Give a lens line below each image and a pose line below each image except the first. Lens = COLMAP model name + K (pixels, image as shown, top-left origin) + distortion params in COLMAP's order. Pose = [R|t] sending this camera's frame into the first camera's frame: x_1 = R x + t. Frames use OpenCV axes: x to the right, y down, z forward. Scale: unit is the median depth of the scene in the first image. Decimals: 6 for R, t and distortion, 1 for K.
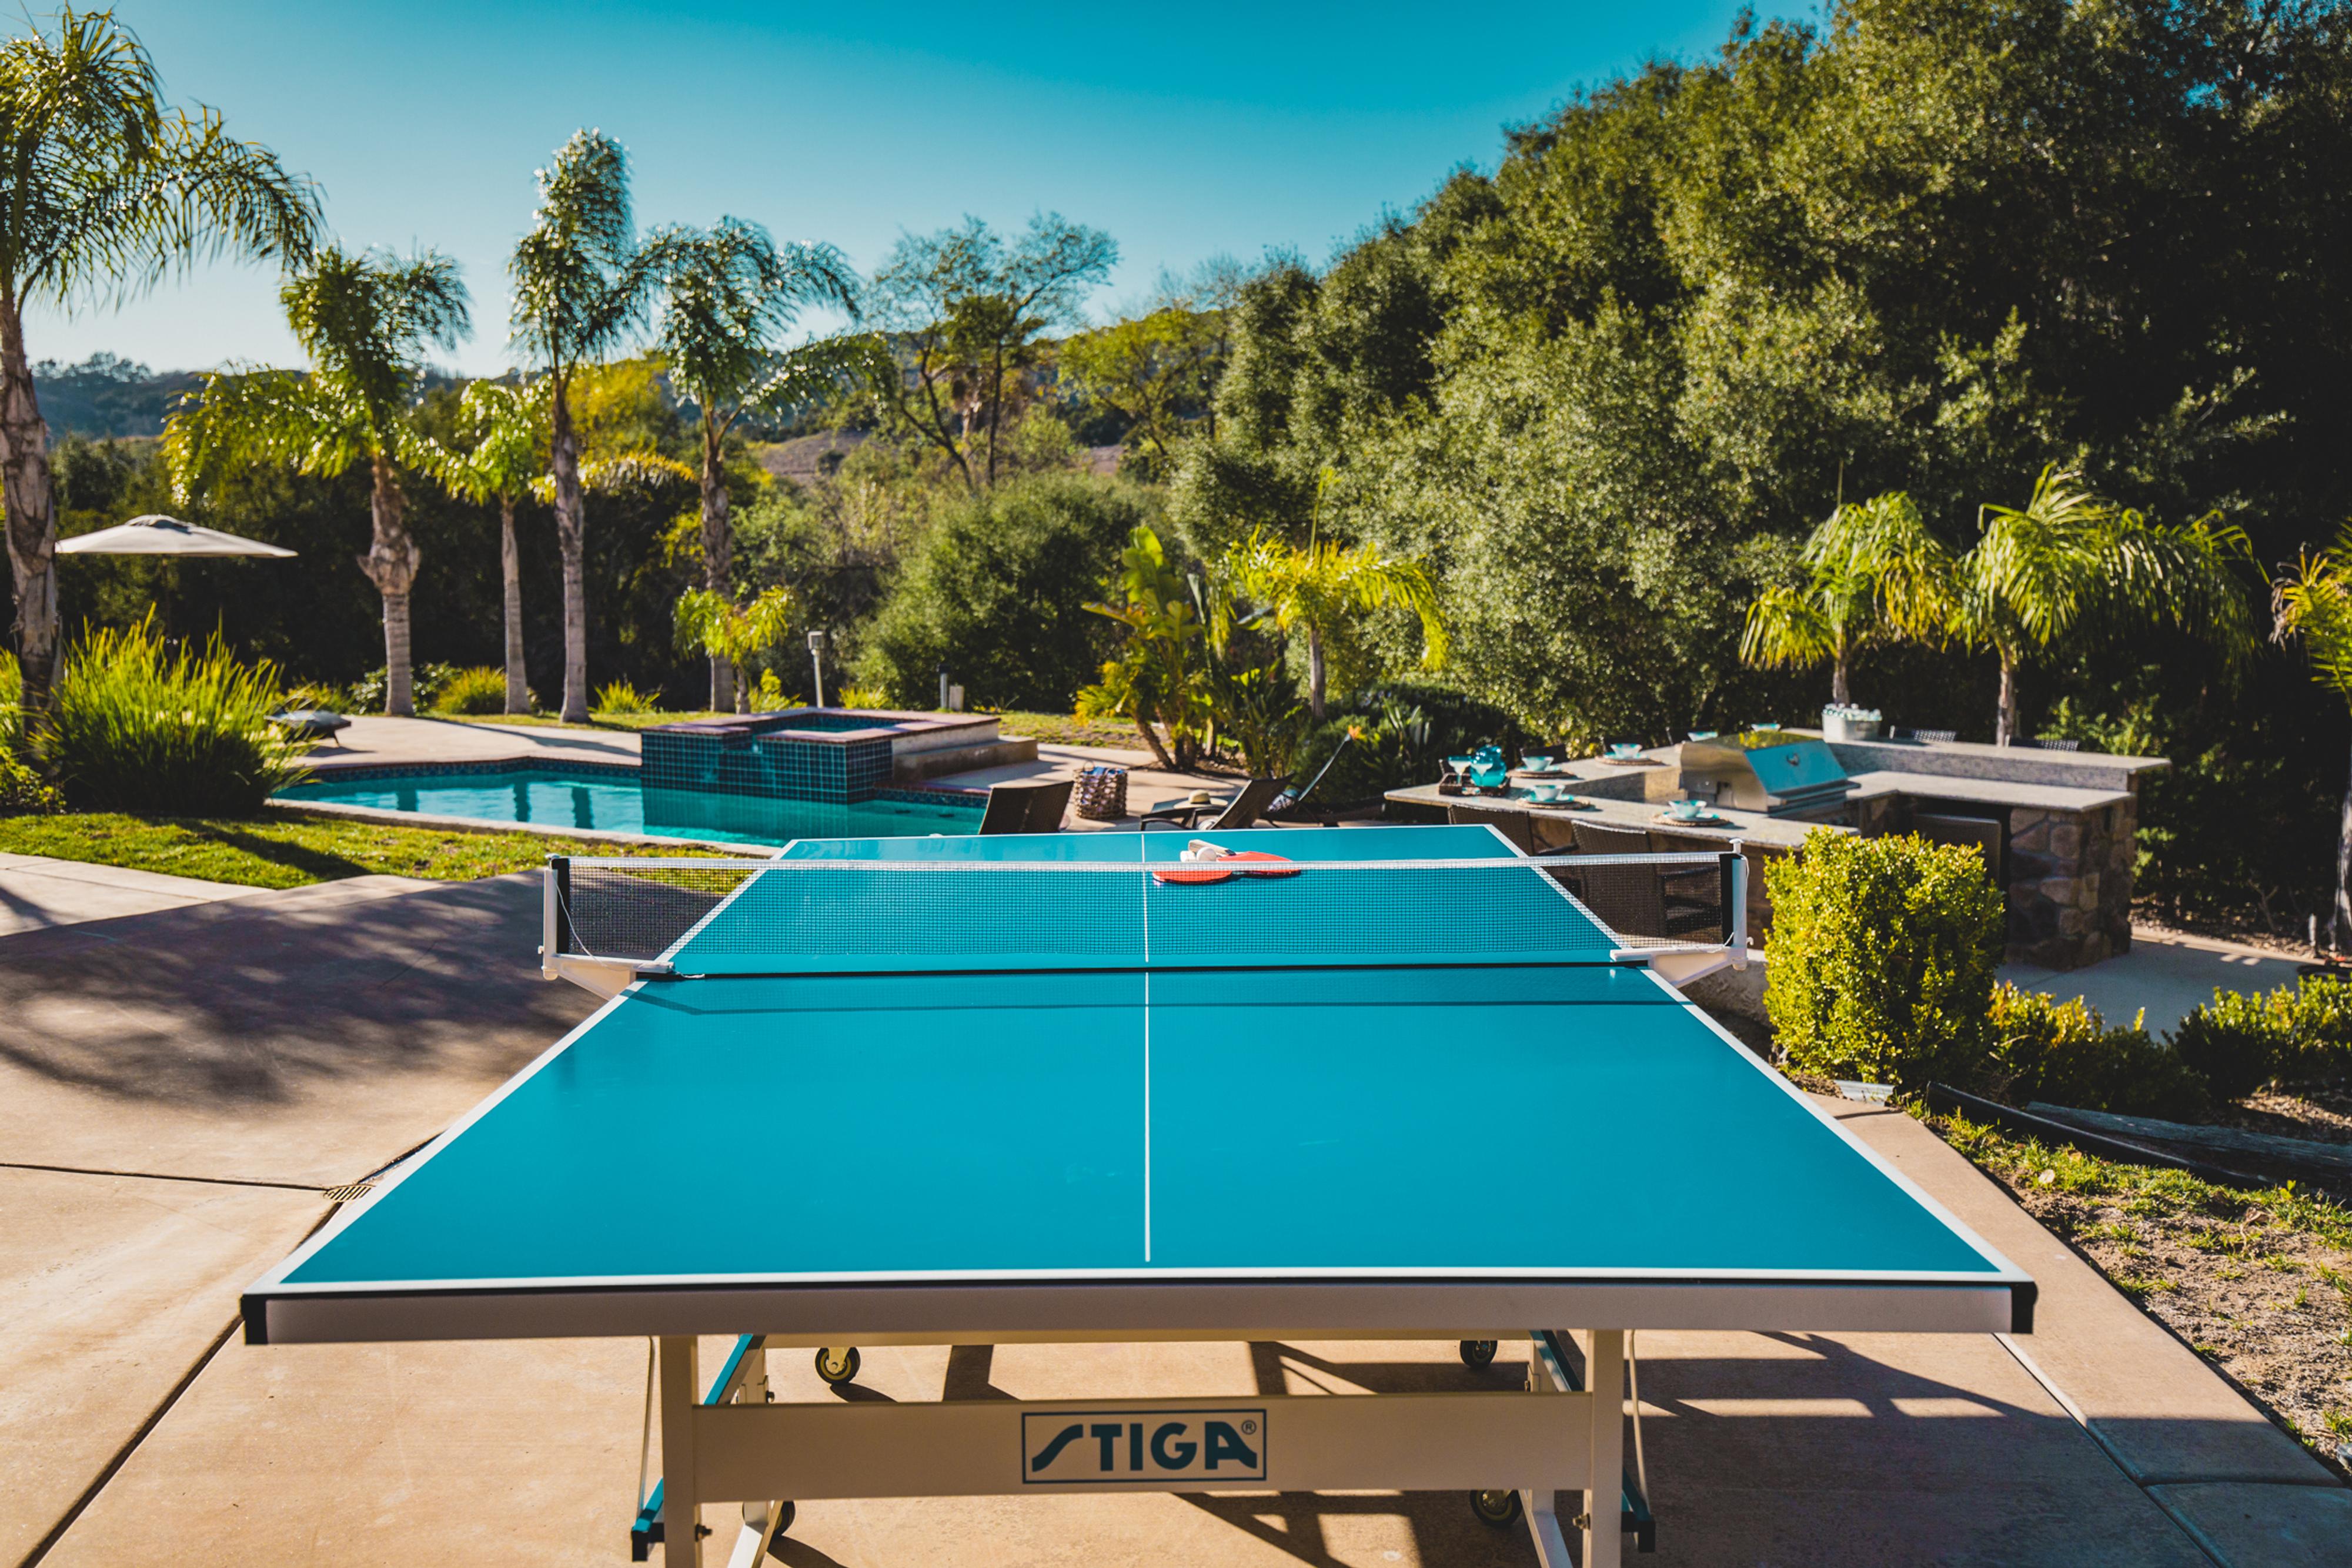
lens RADIAL K [[2105.9, 0, 1176.0], [0, 2105.9, 784.0], [0, 0, 1]] dist [0.086797, 0.003233]
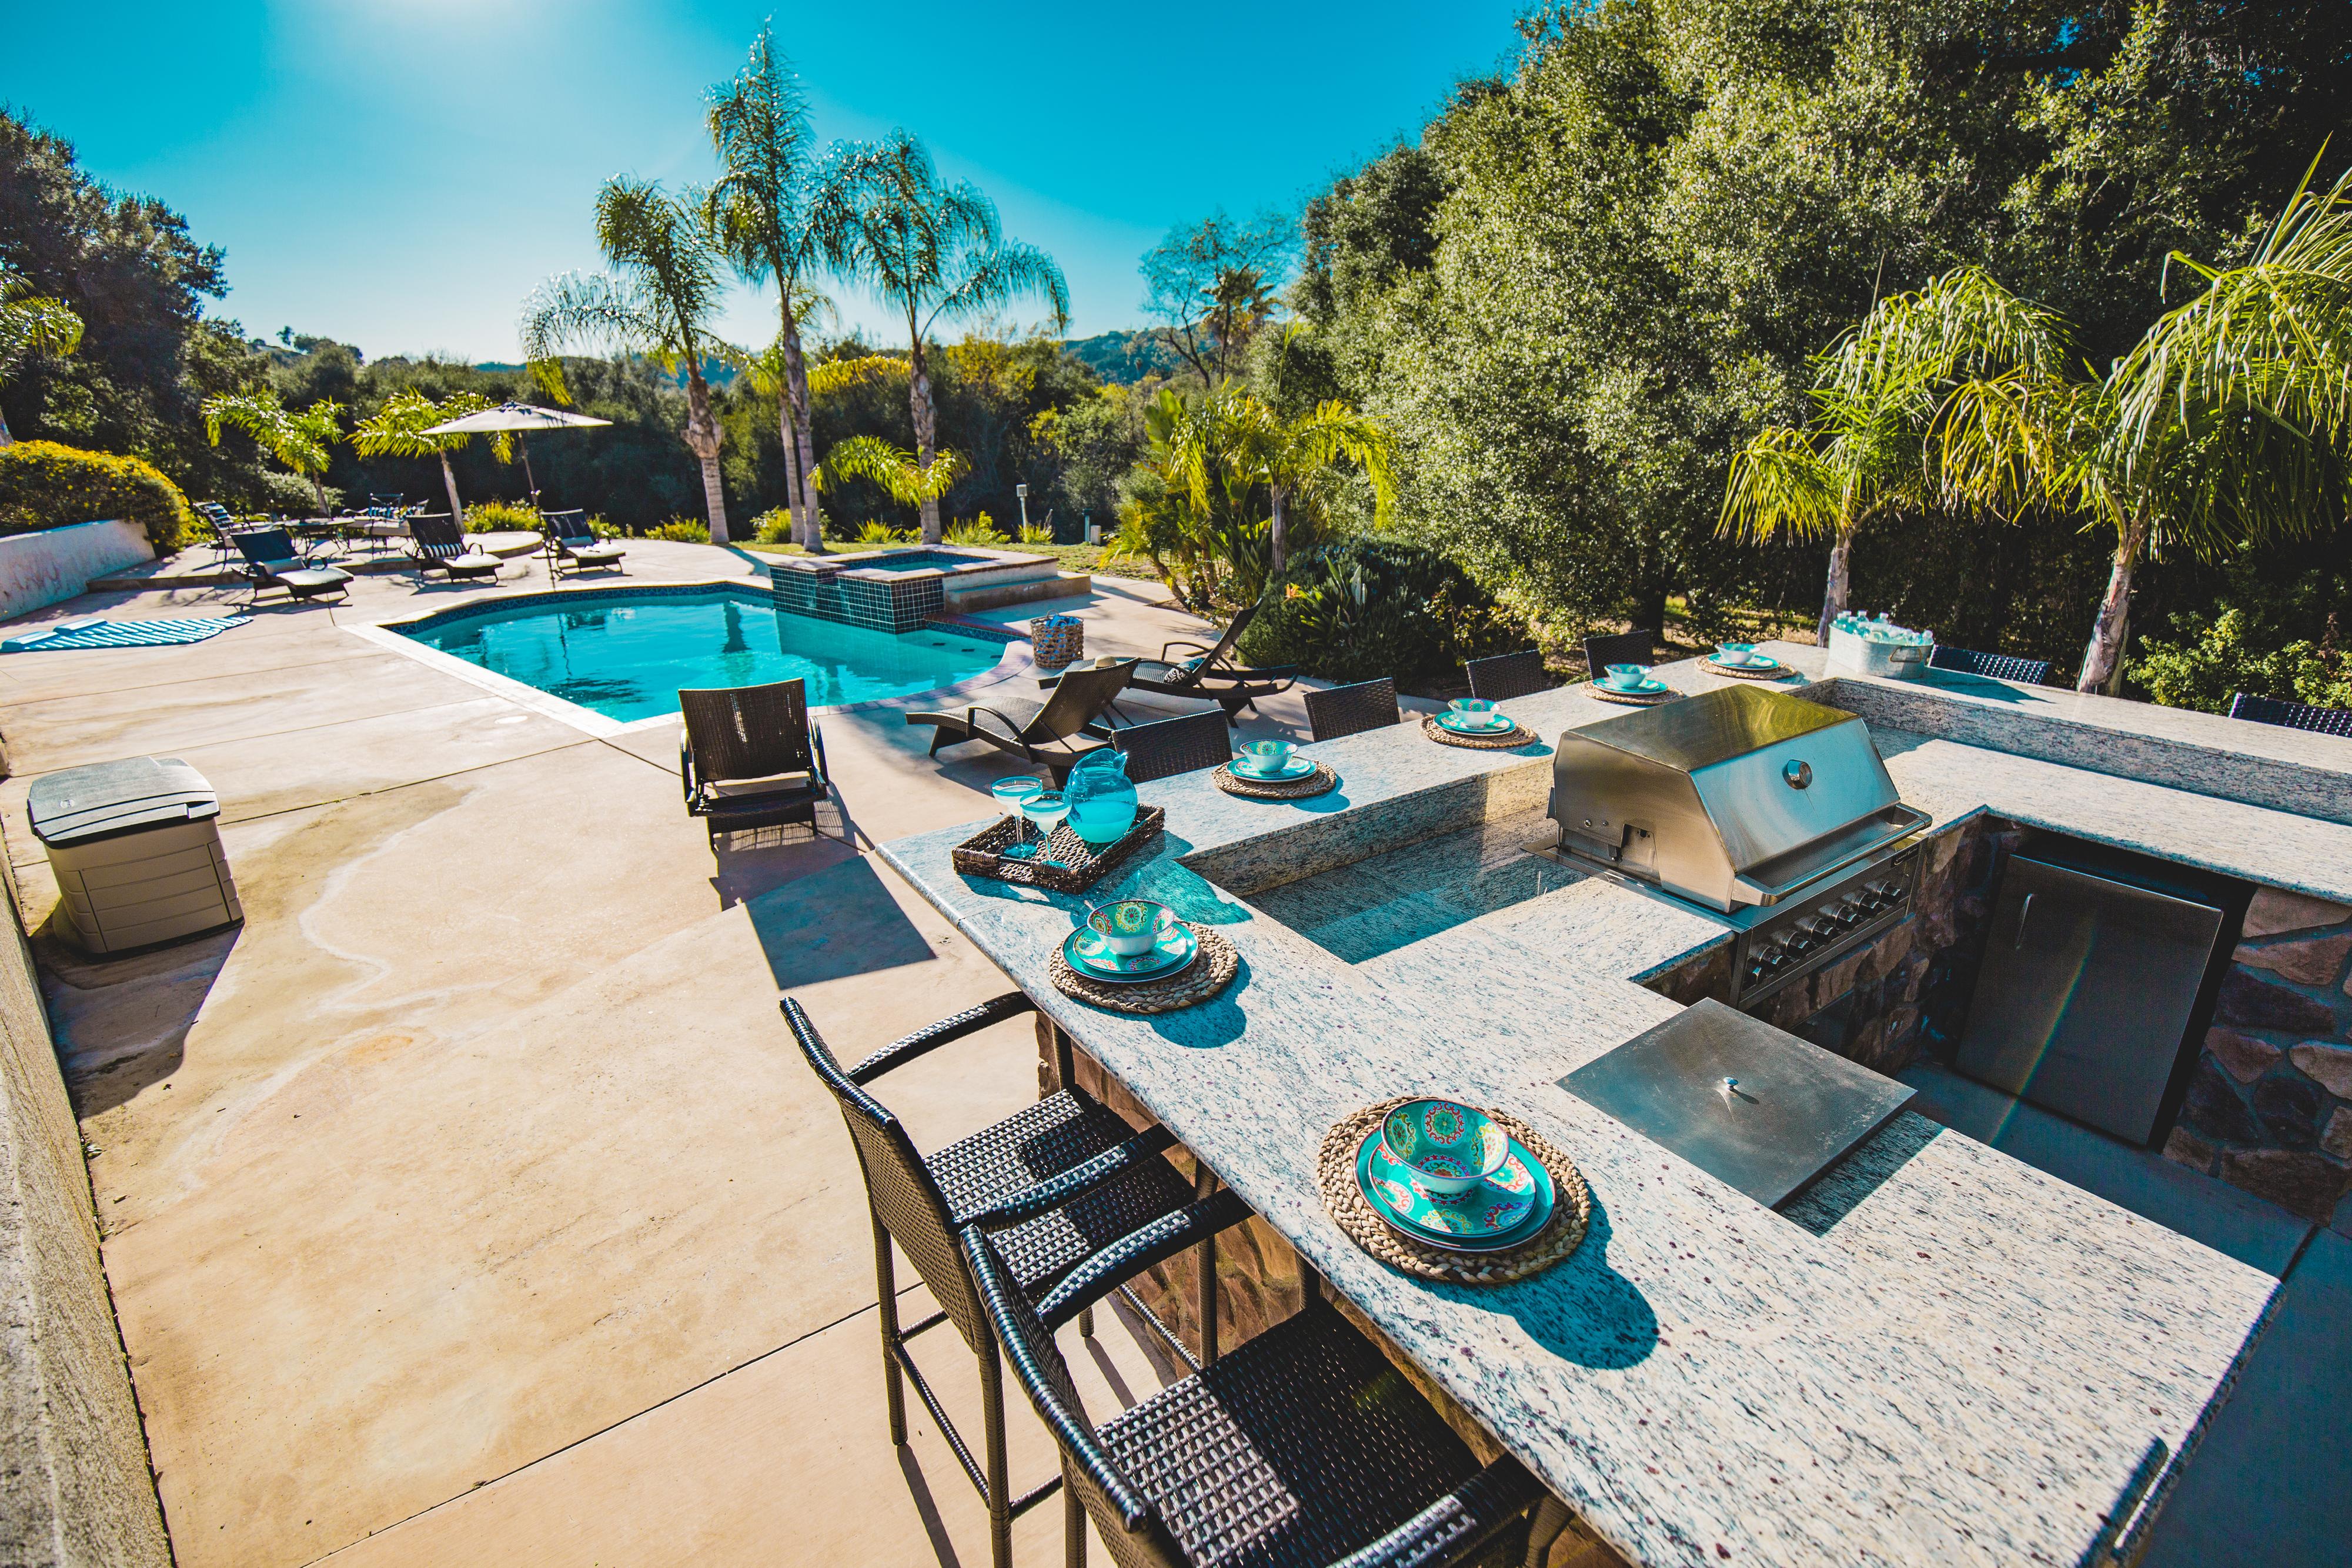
lens RADIAL K [[1098.3, 0, 1172.6], [0, 1098.3, 760.5], [0, 0, 1]] dist [-0.004317, -0.001002]
pose [[0.982821, 0.049310, -0.177853, 0.131701], [-0.017545, 0.984247, 0.175929, -0.037982], [0.183727, -0.169786, 0.968203, 0.492976]]
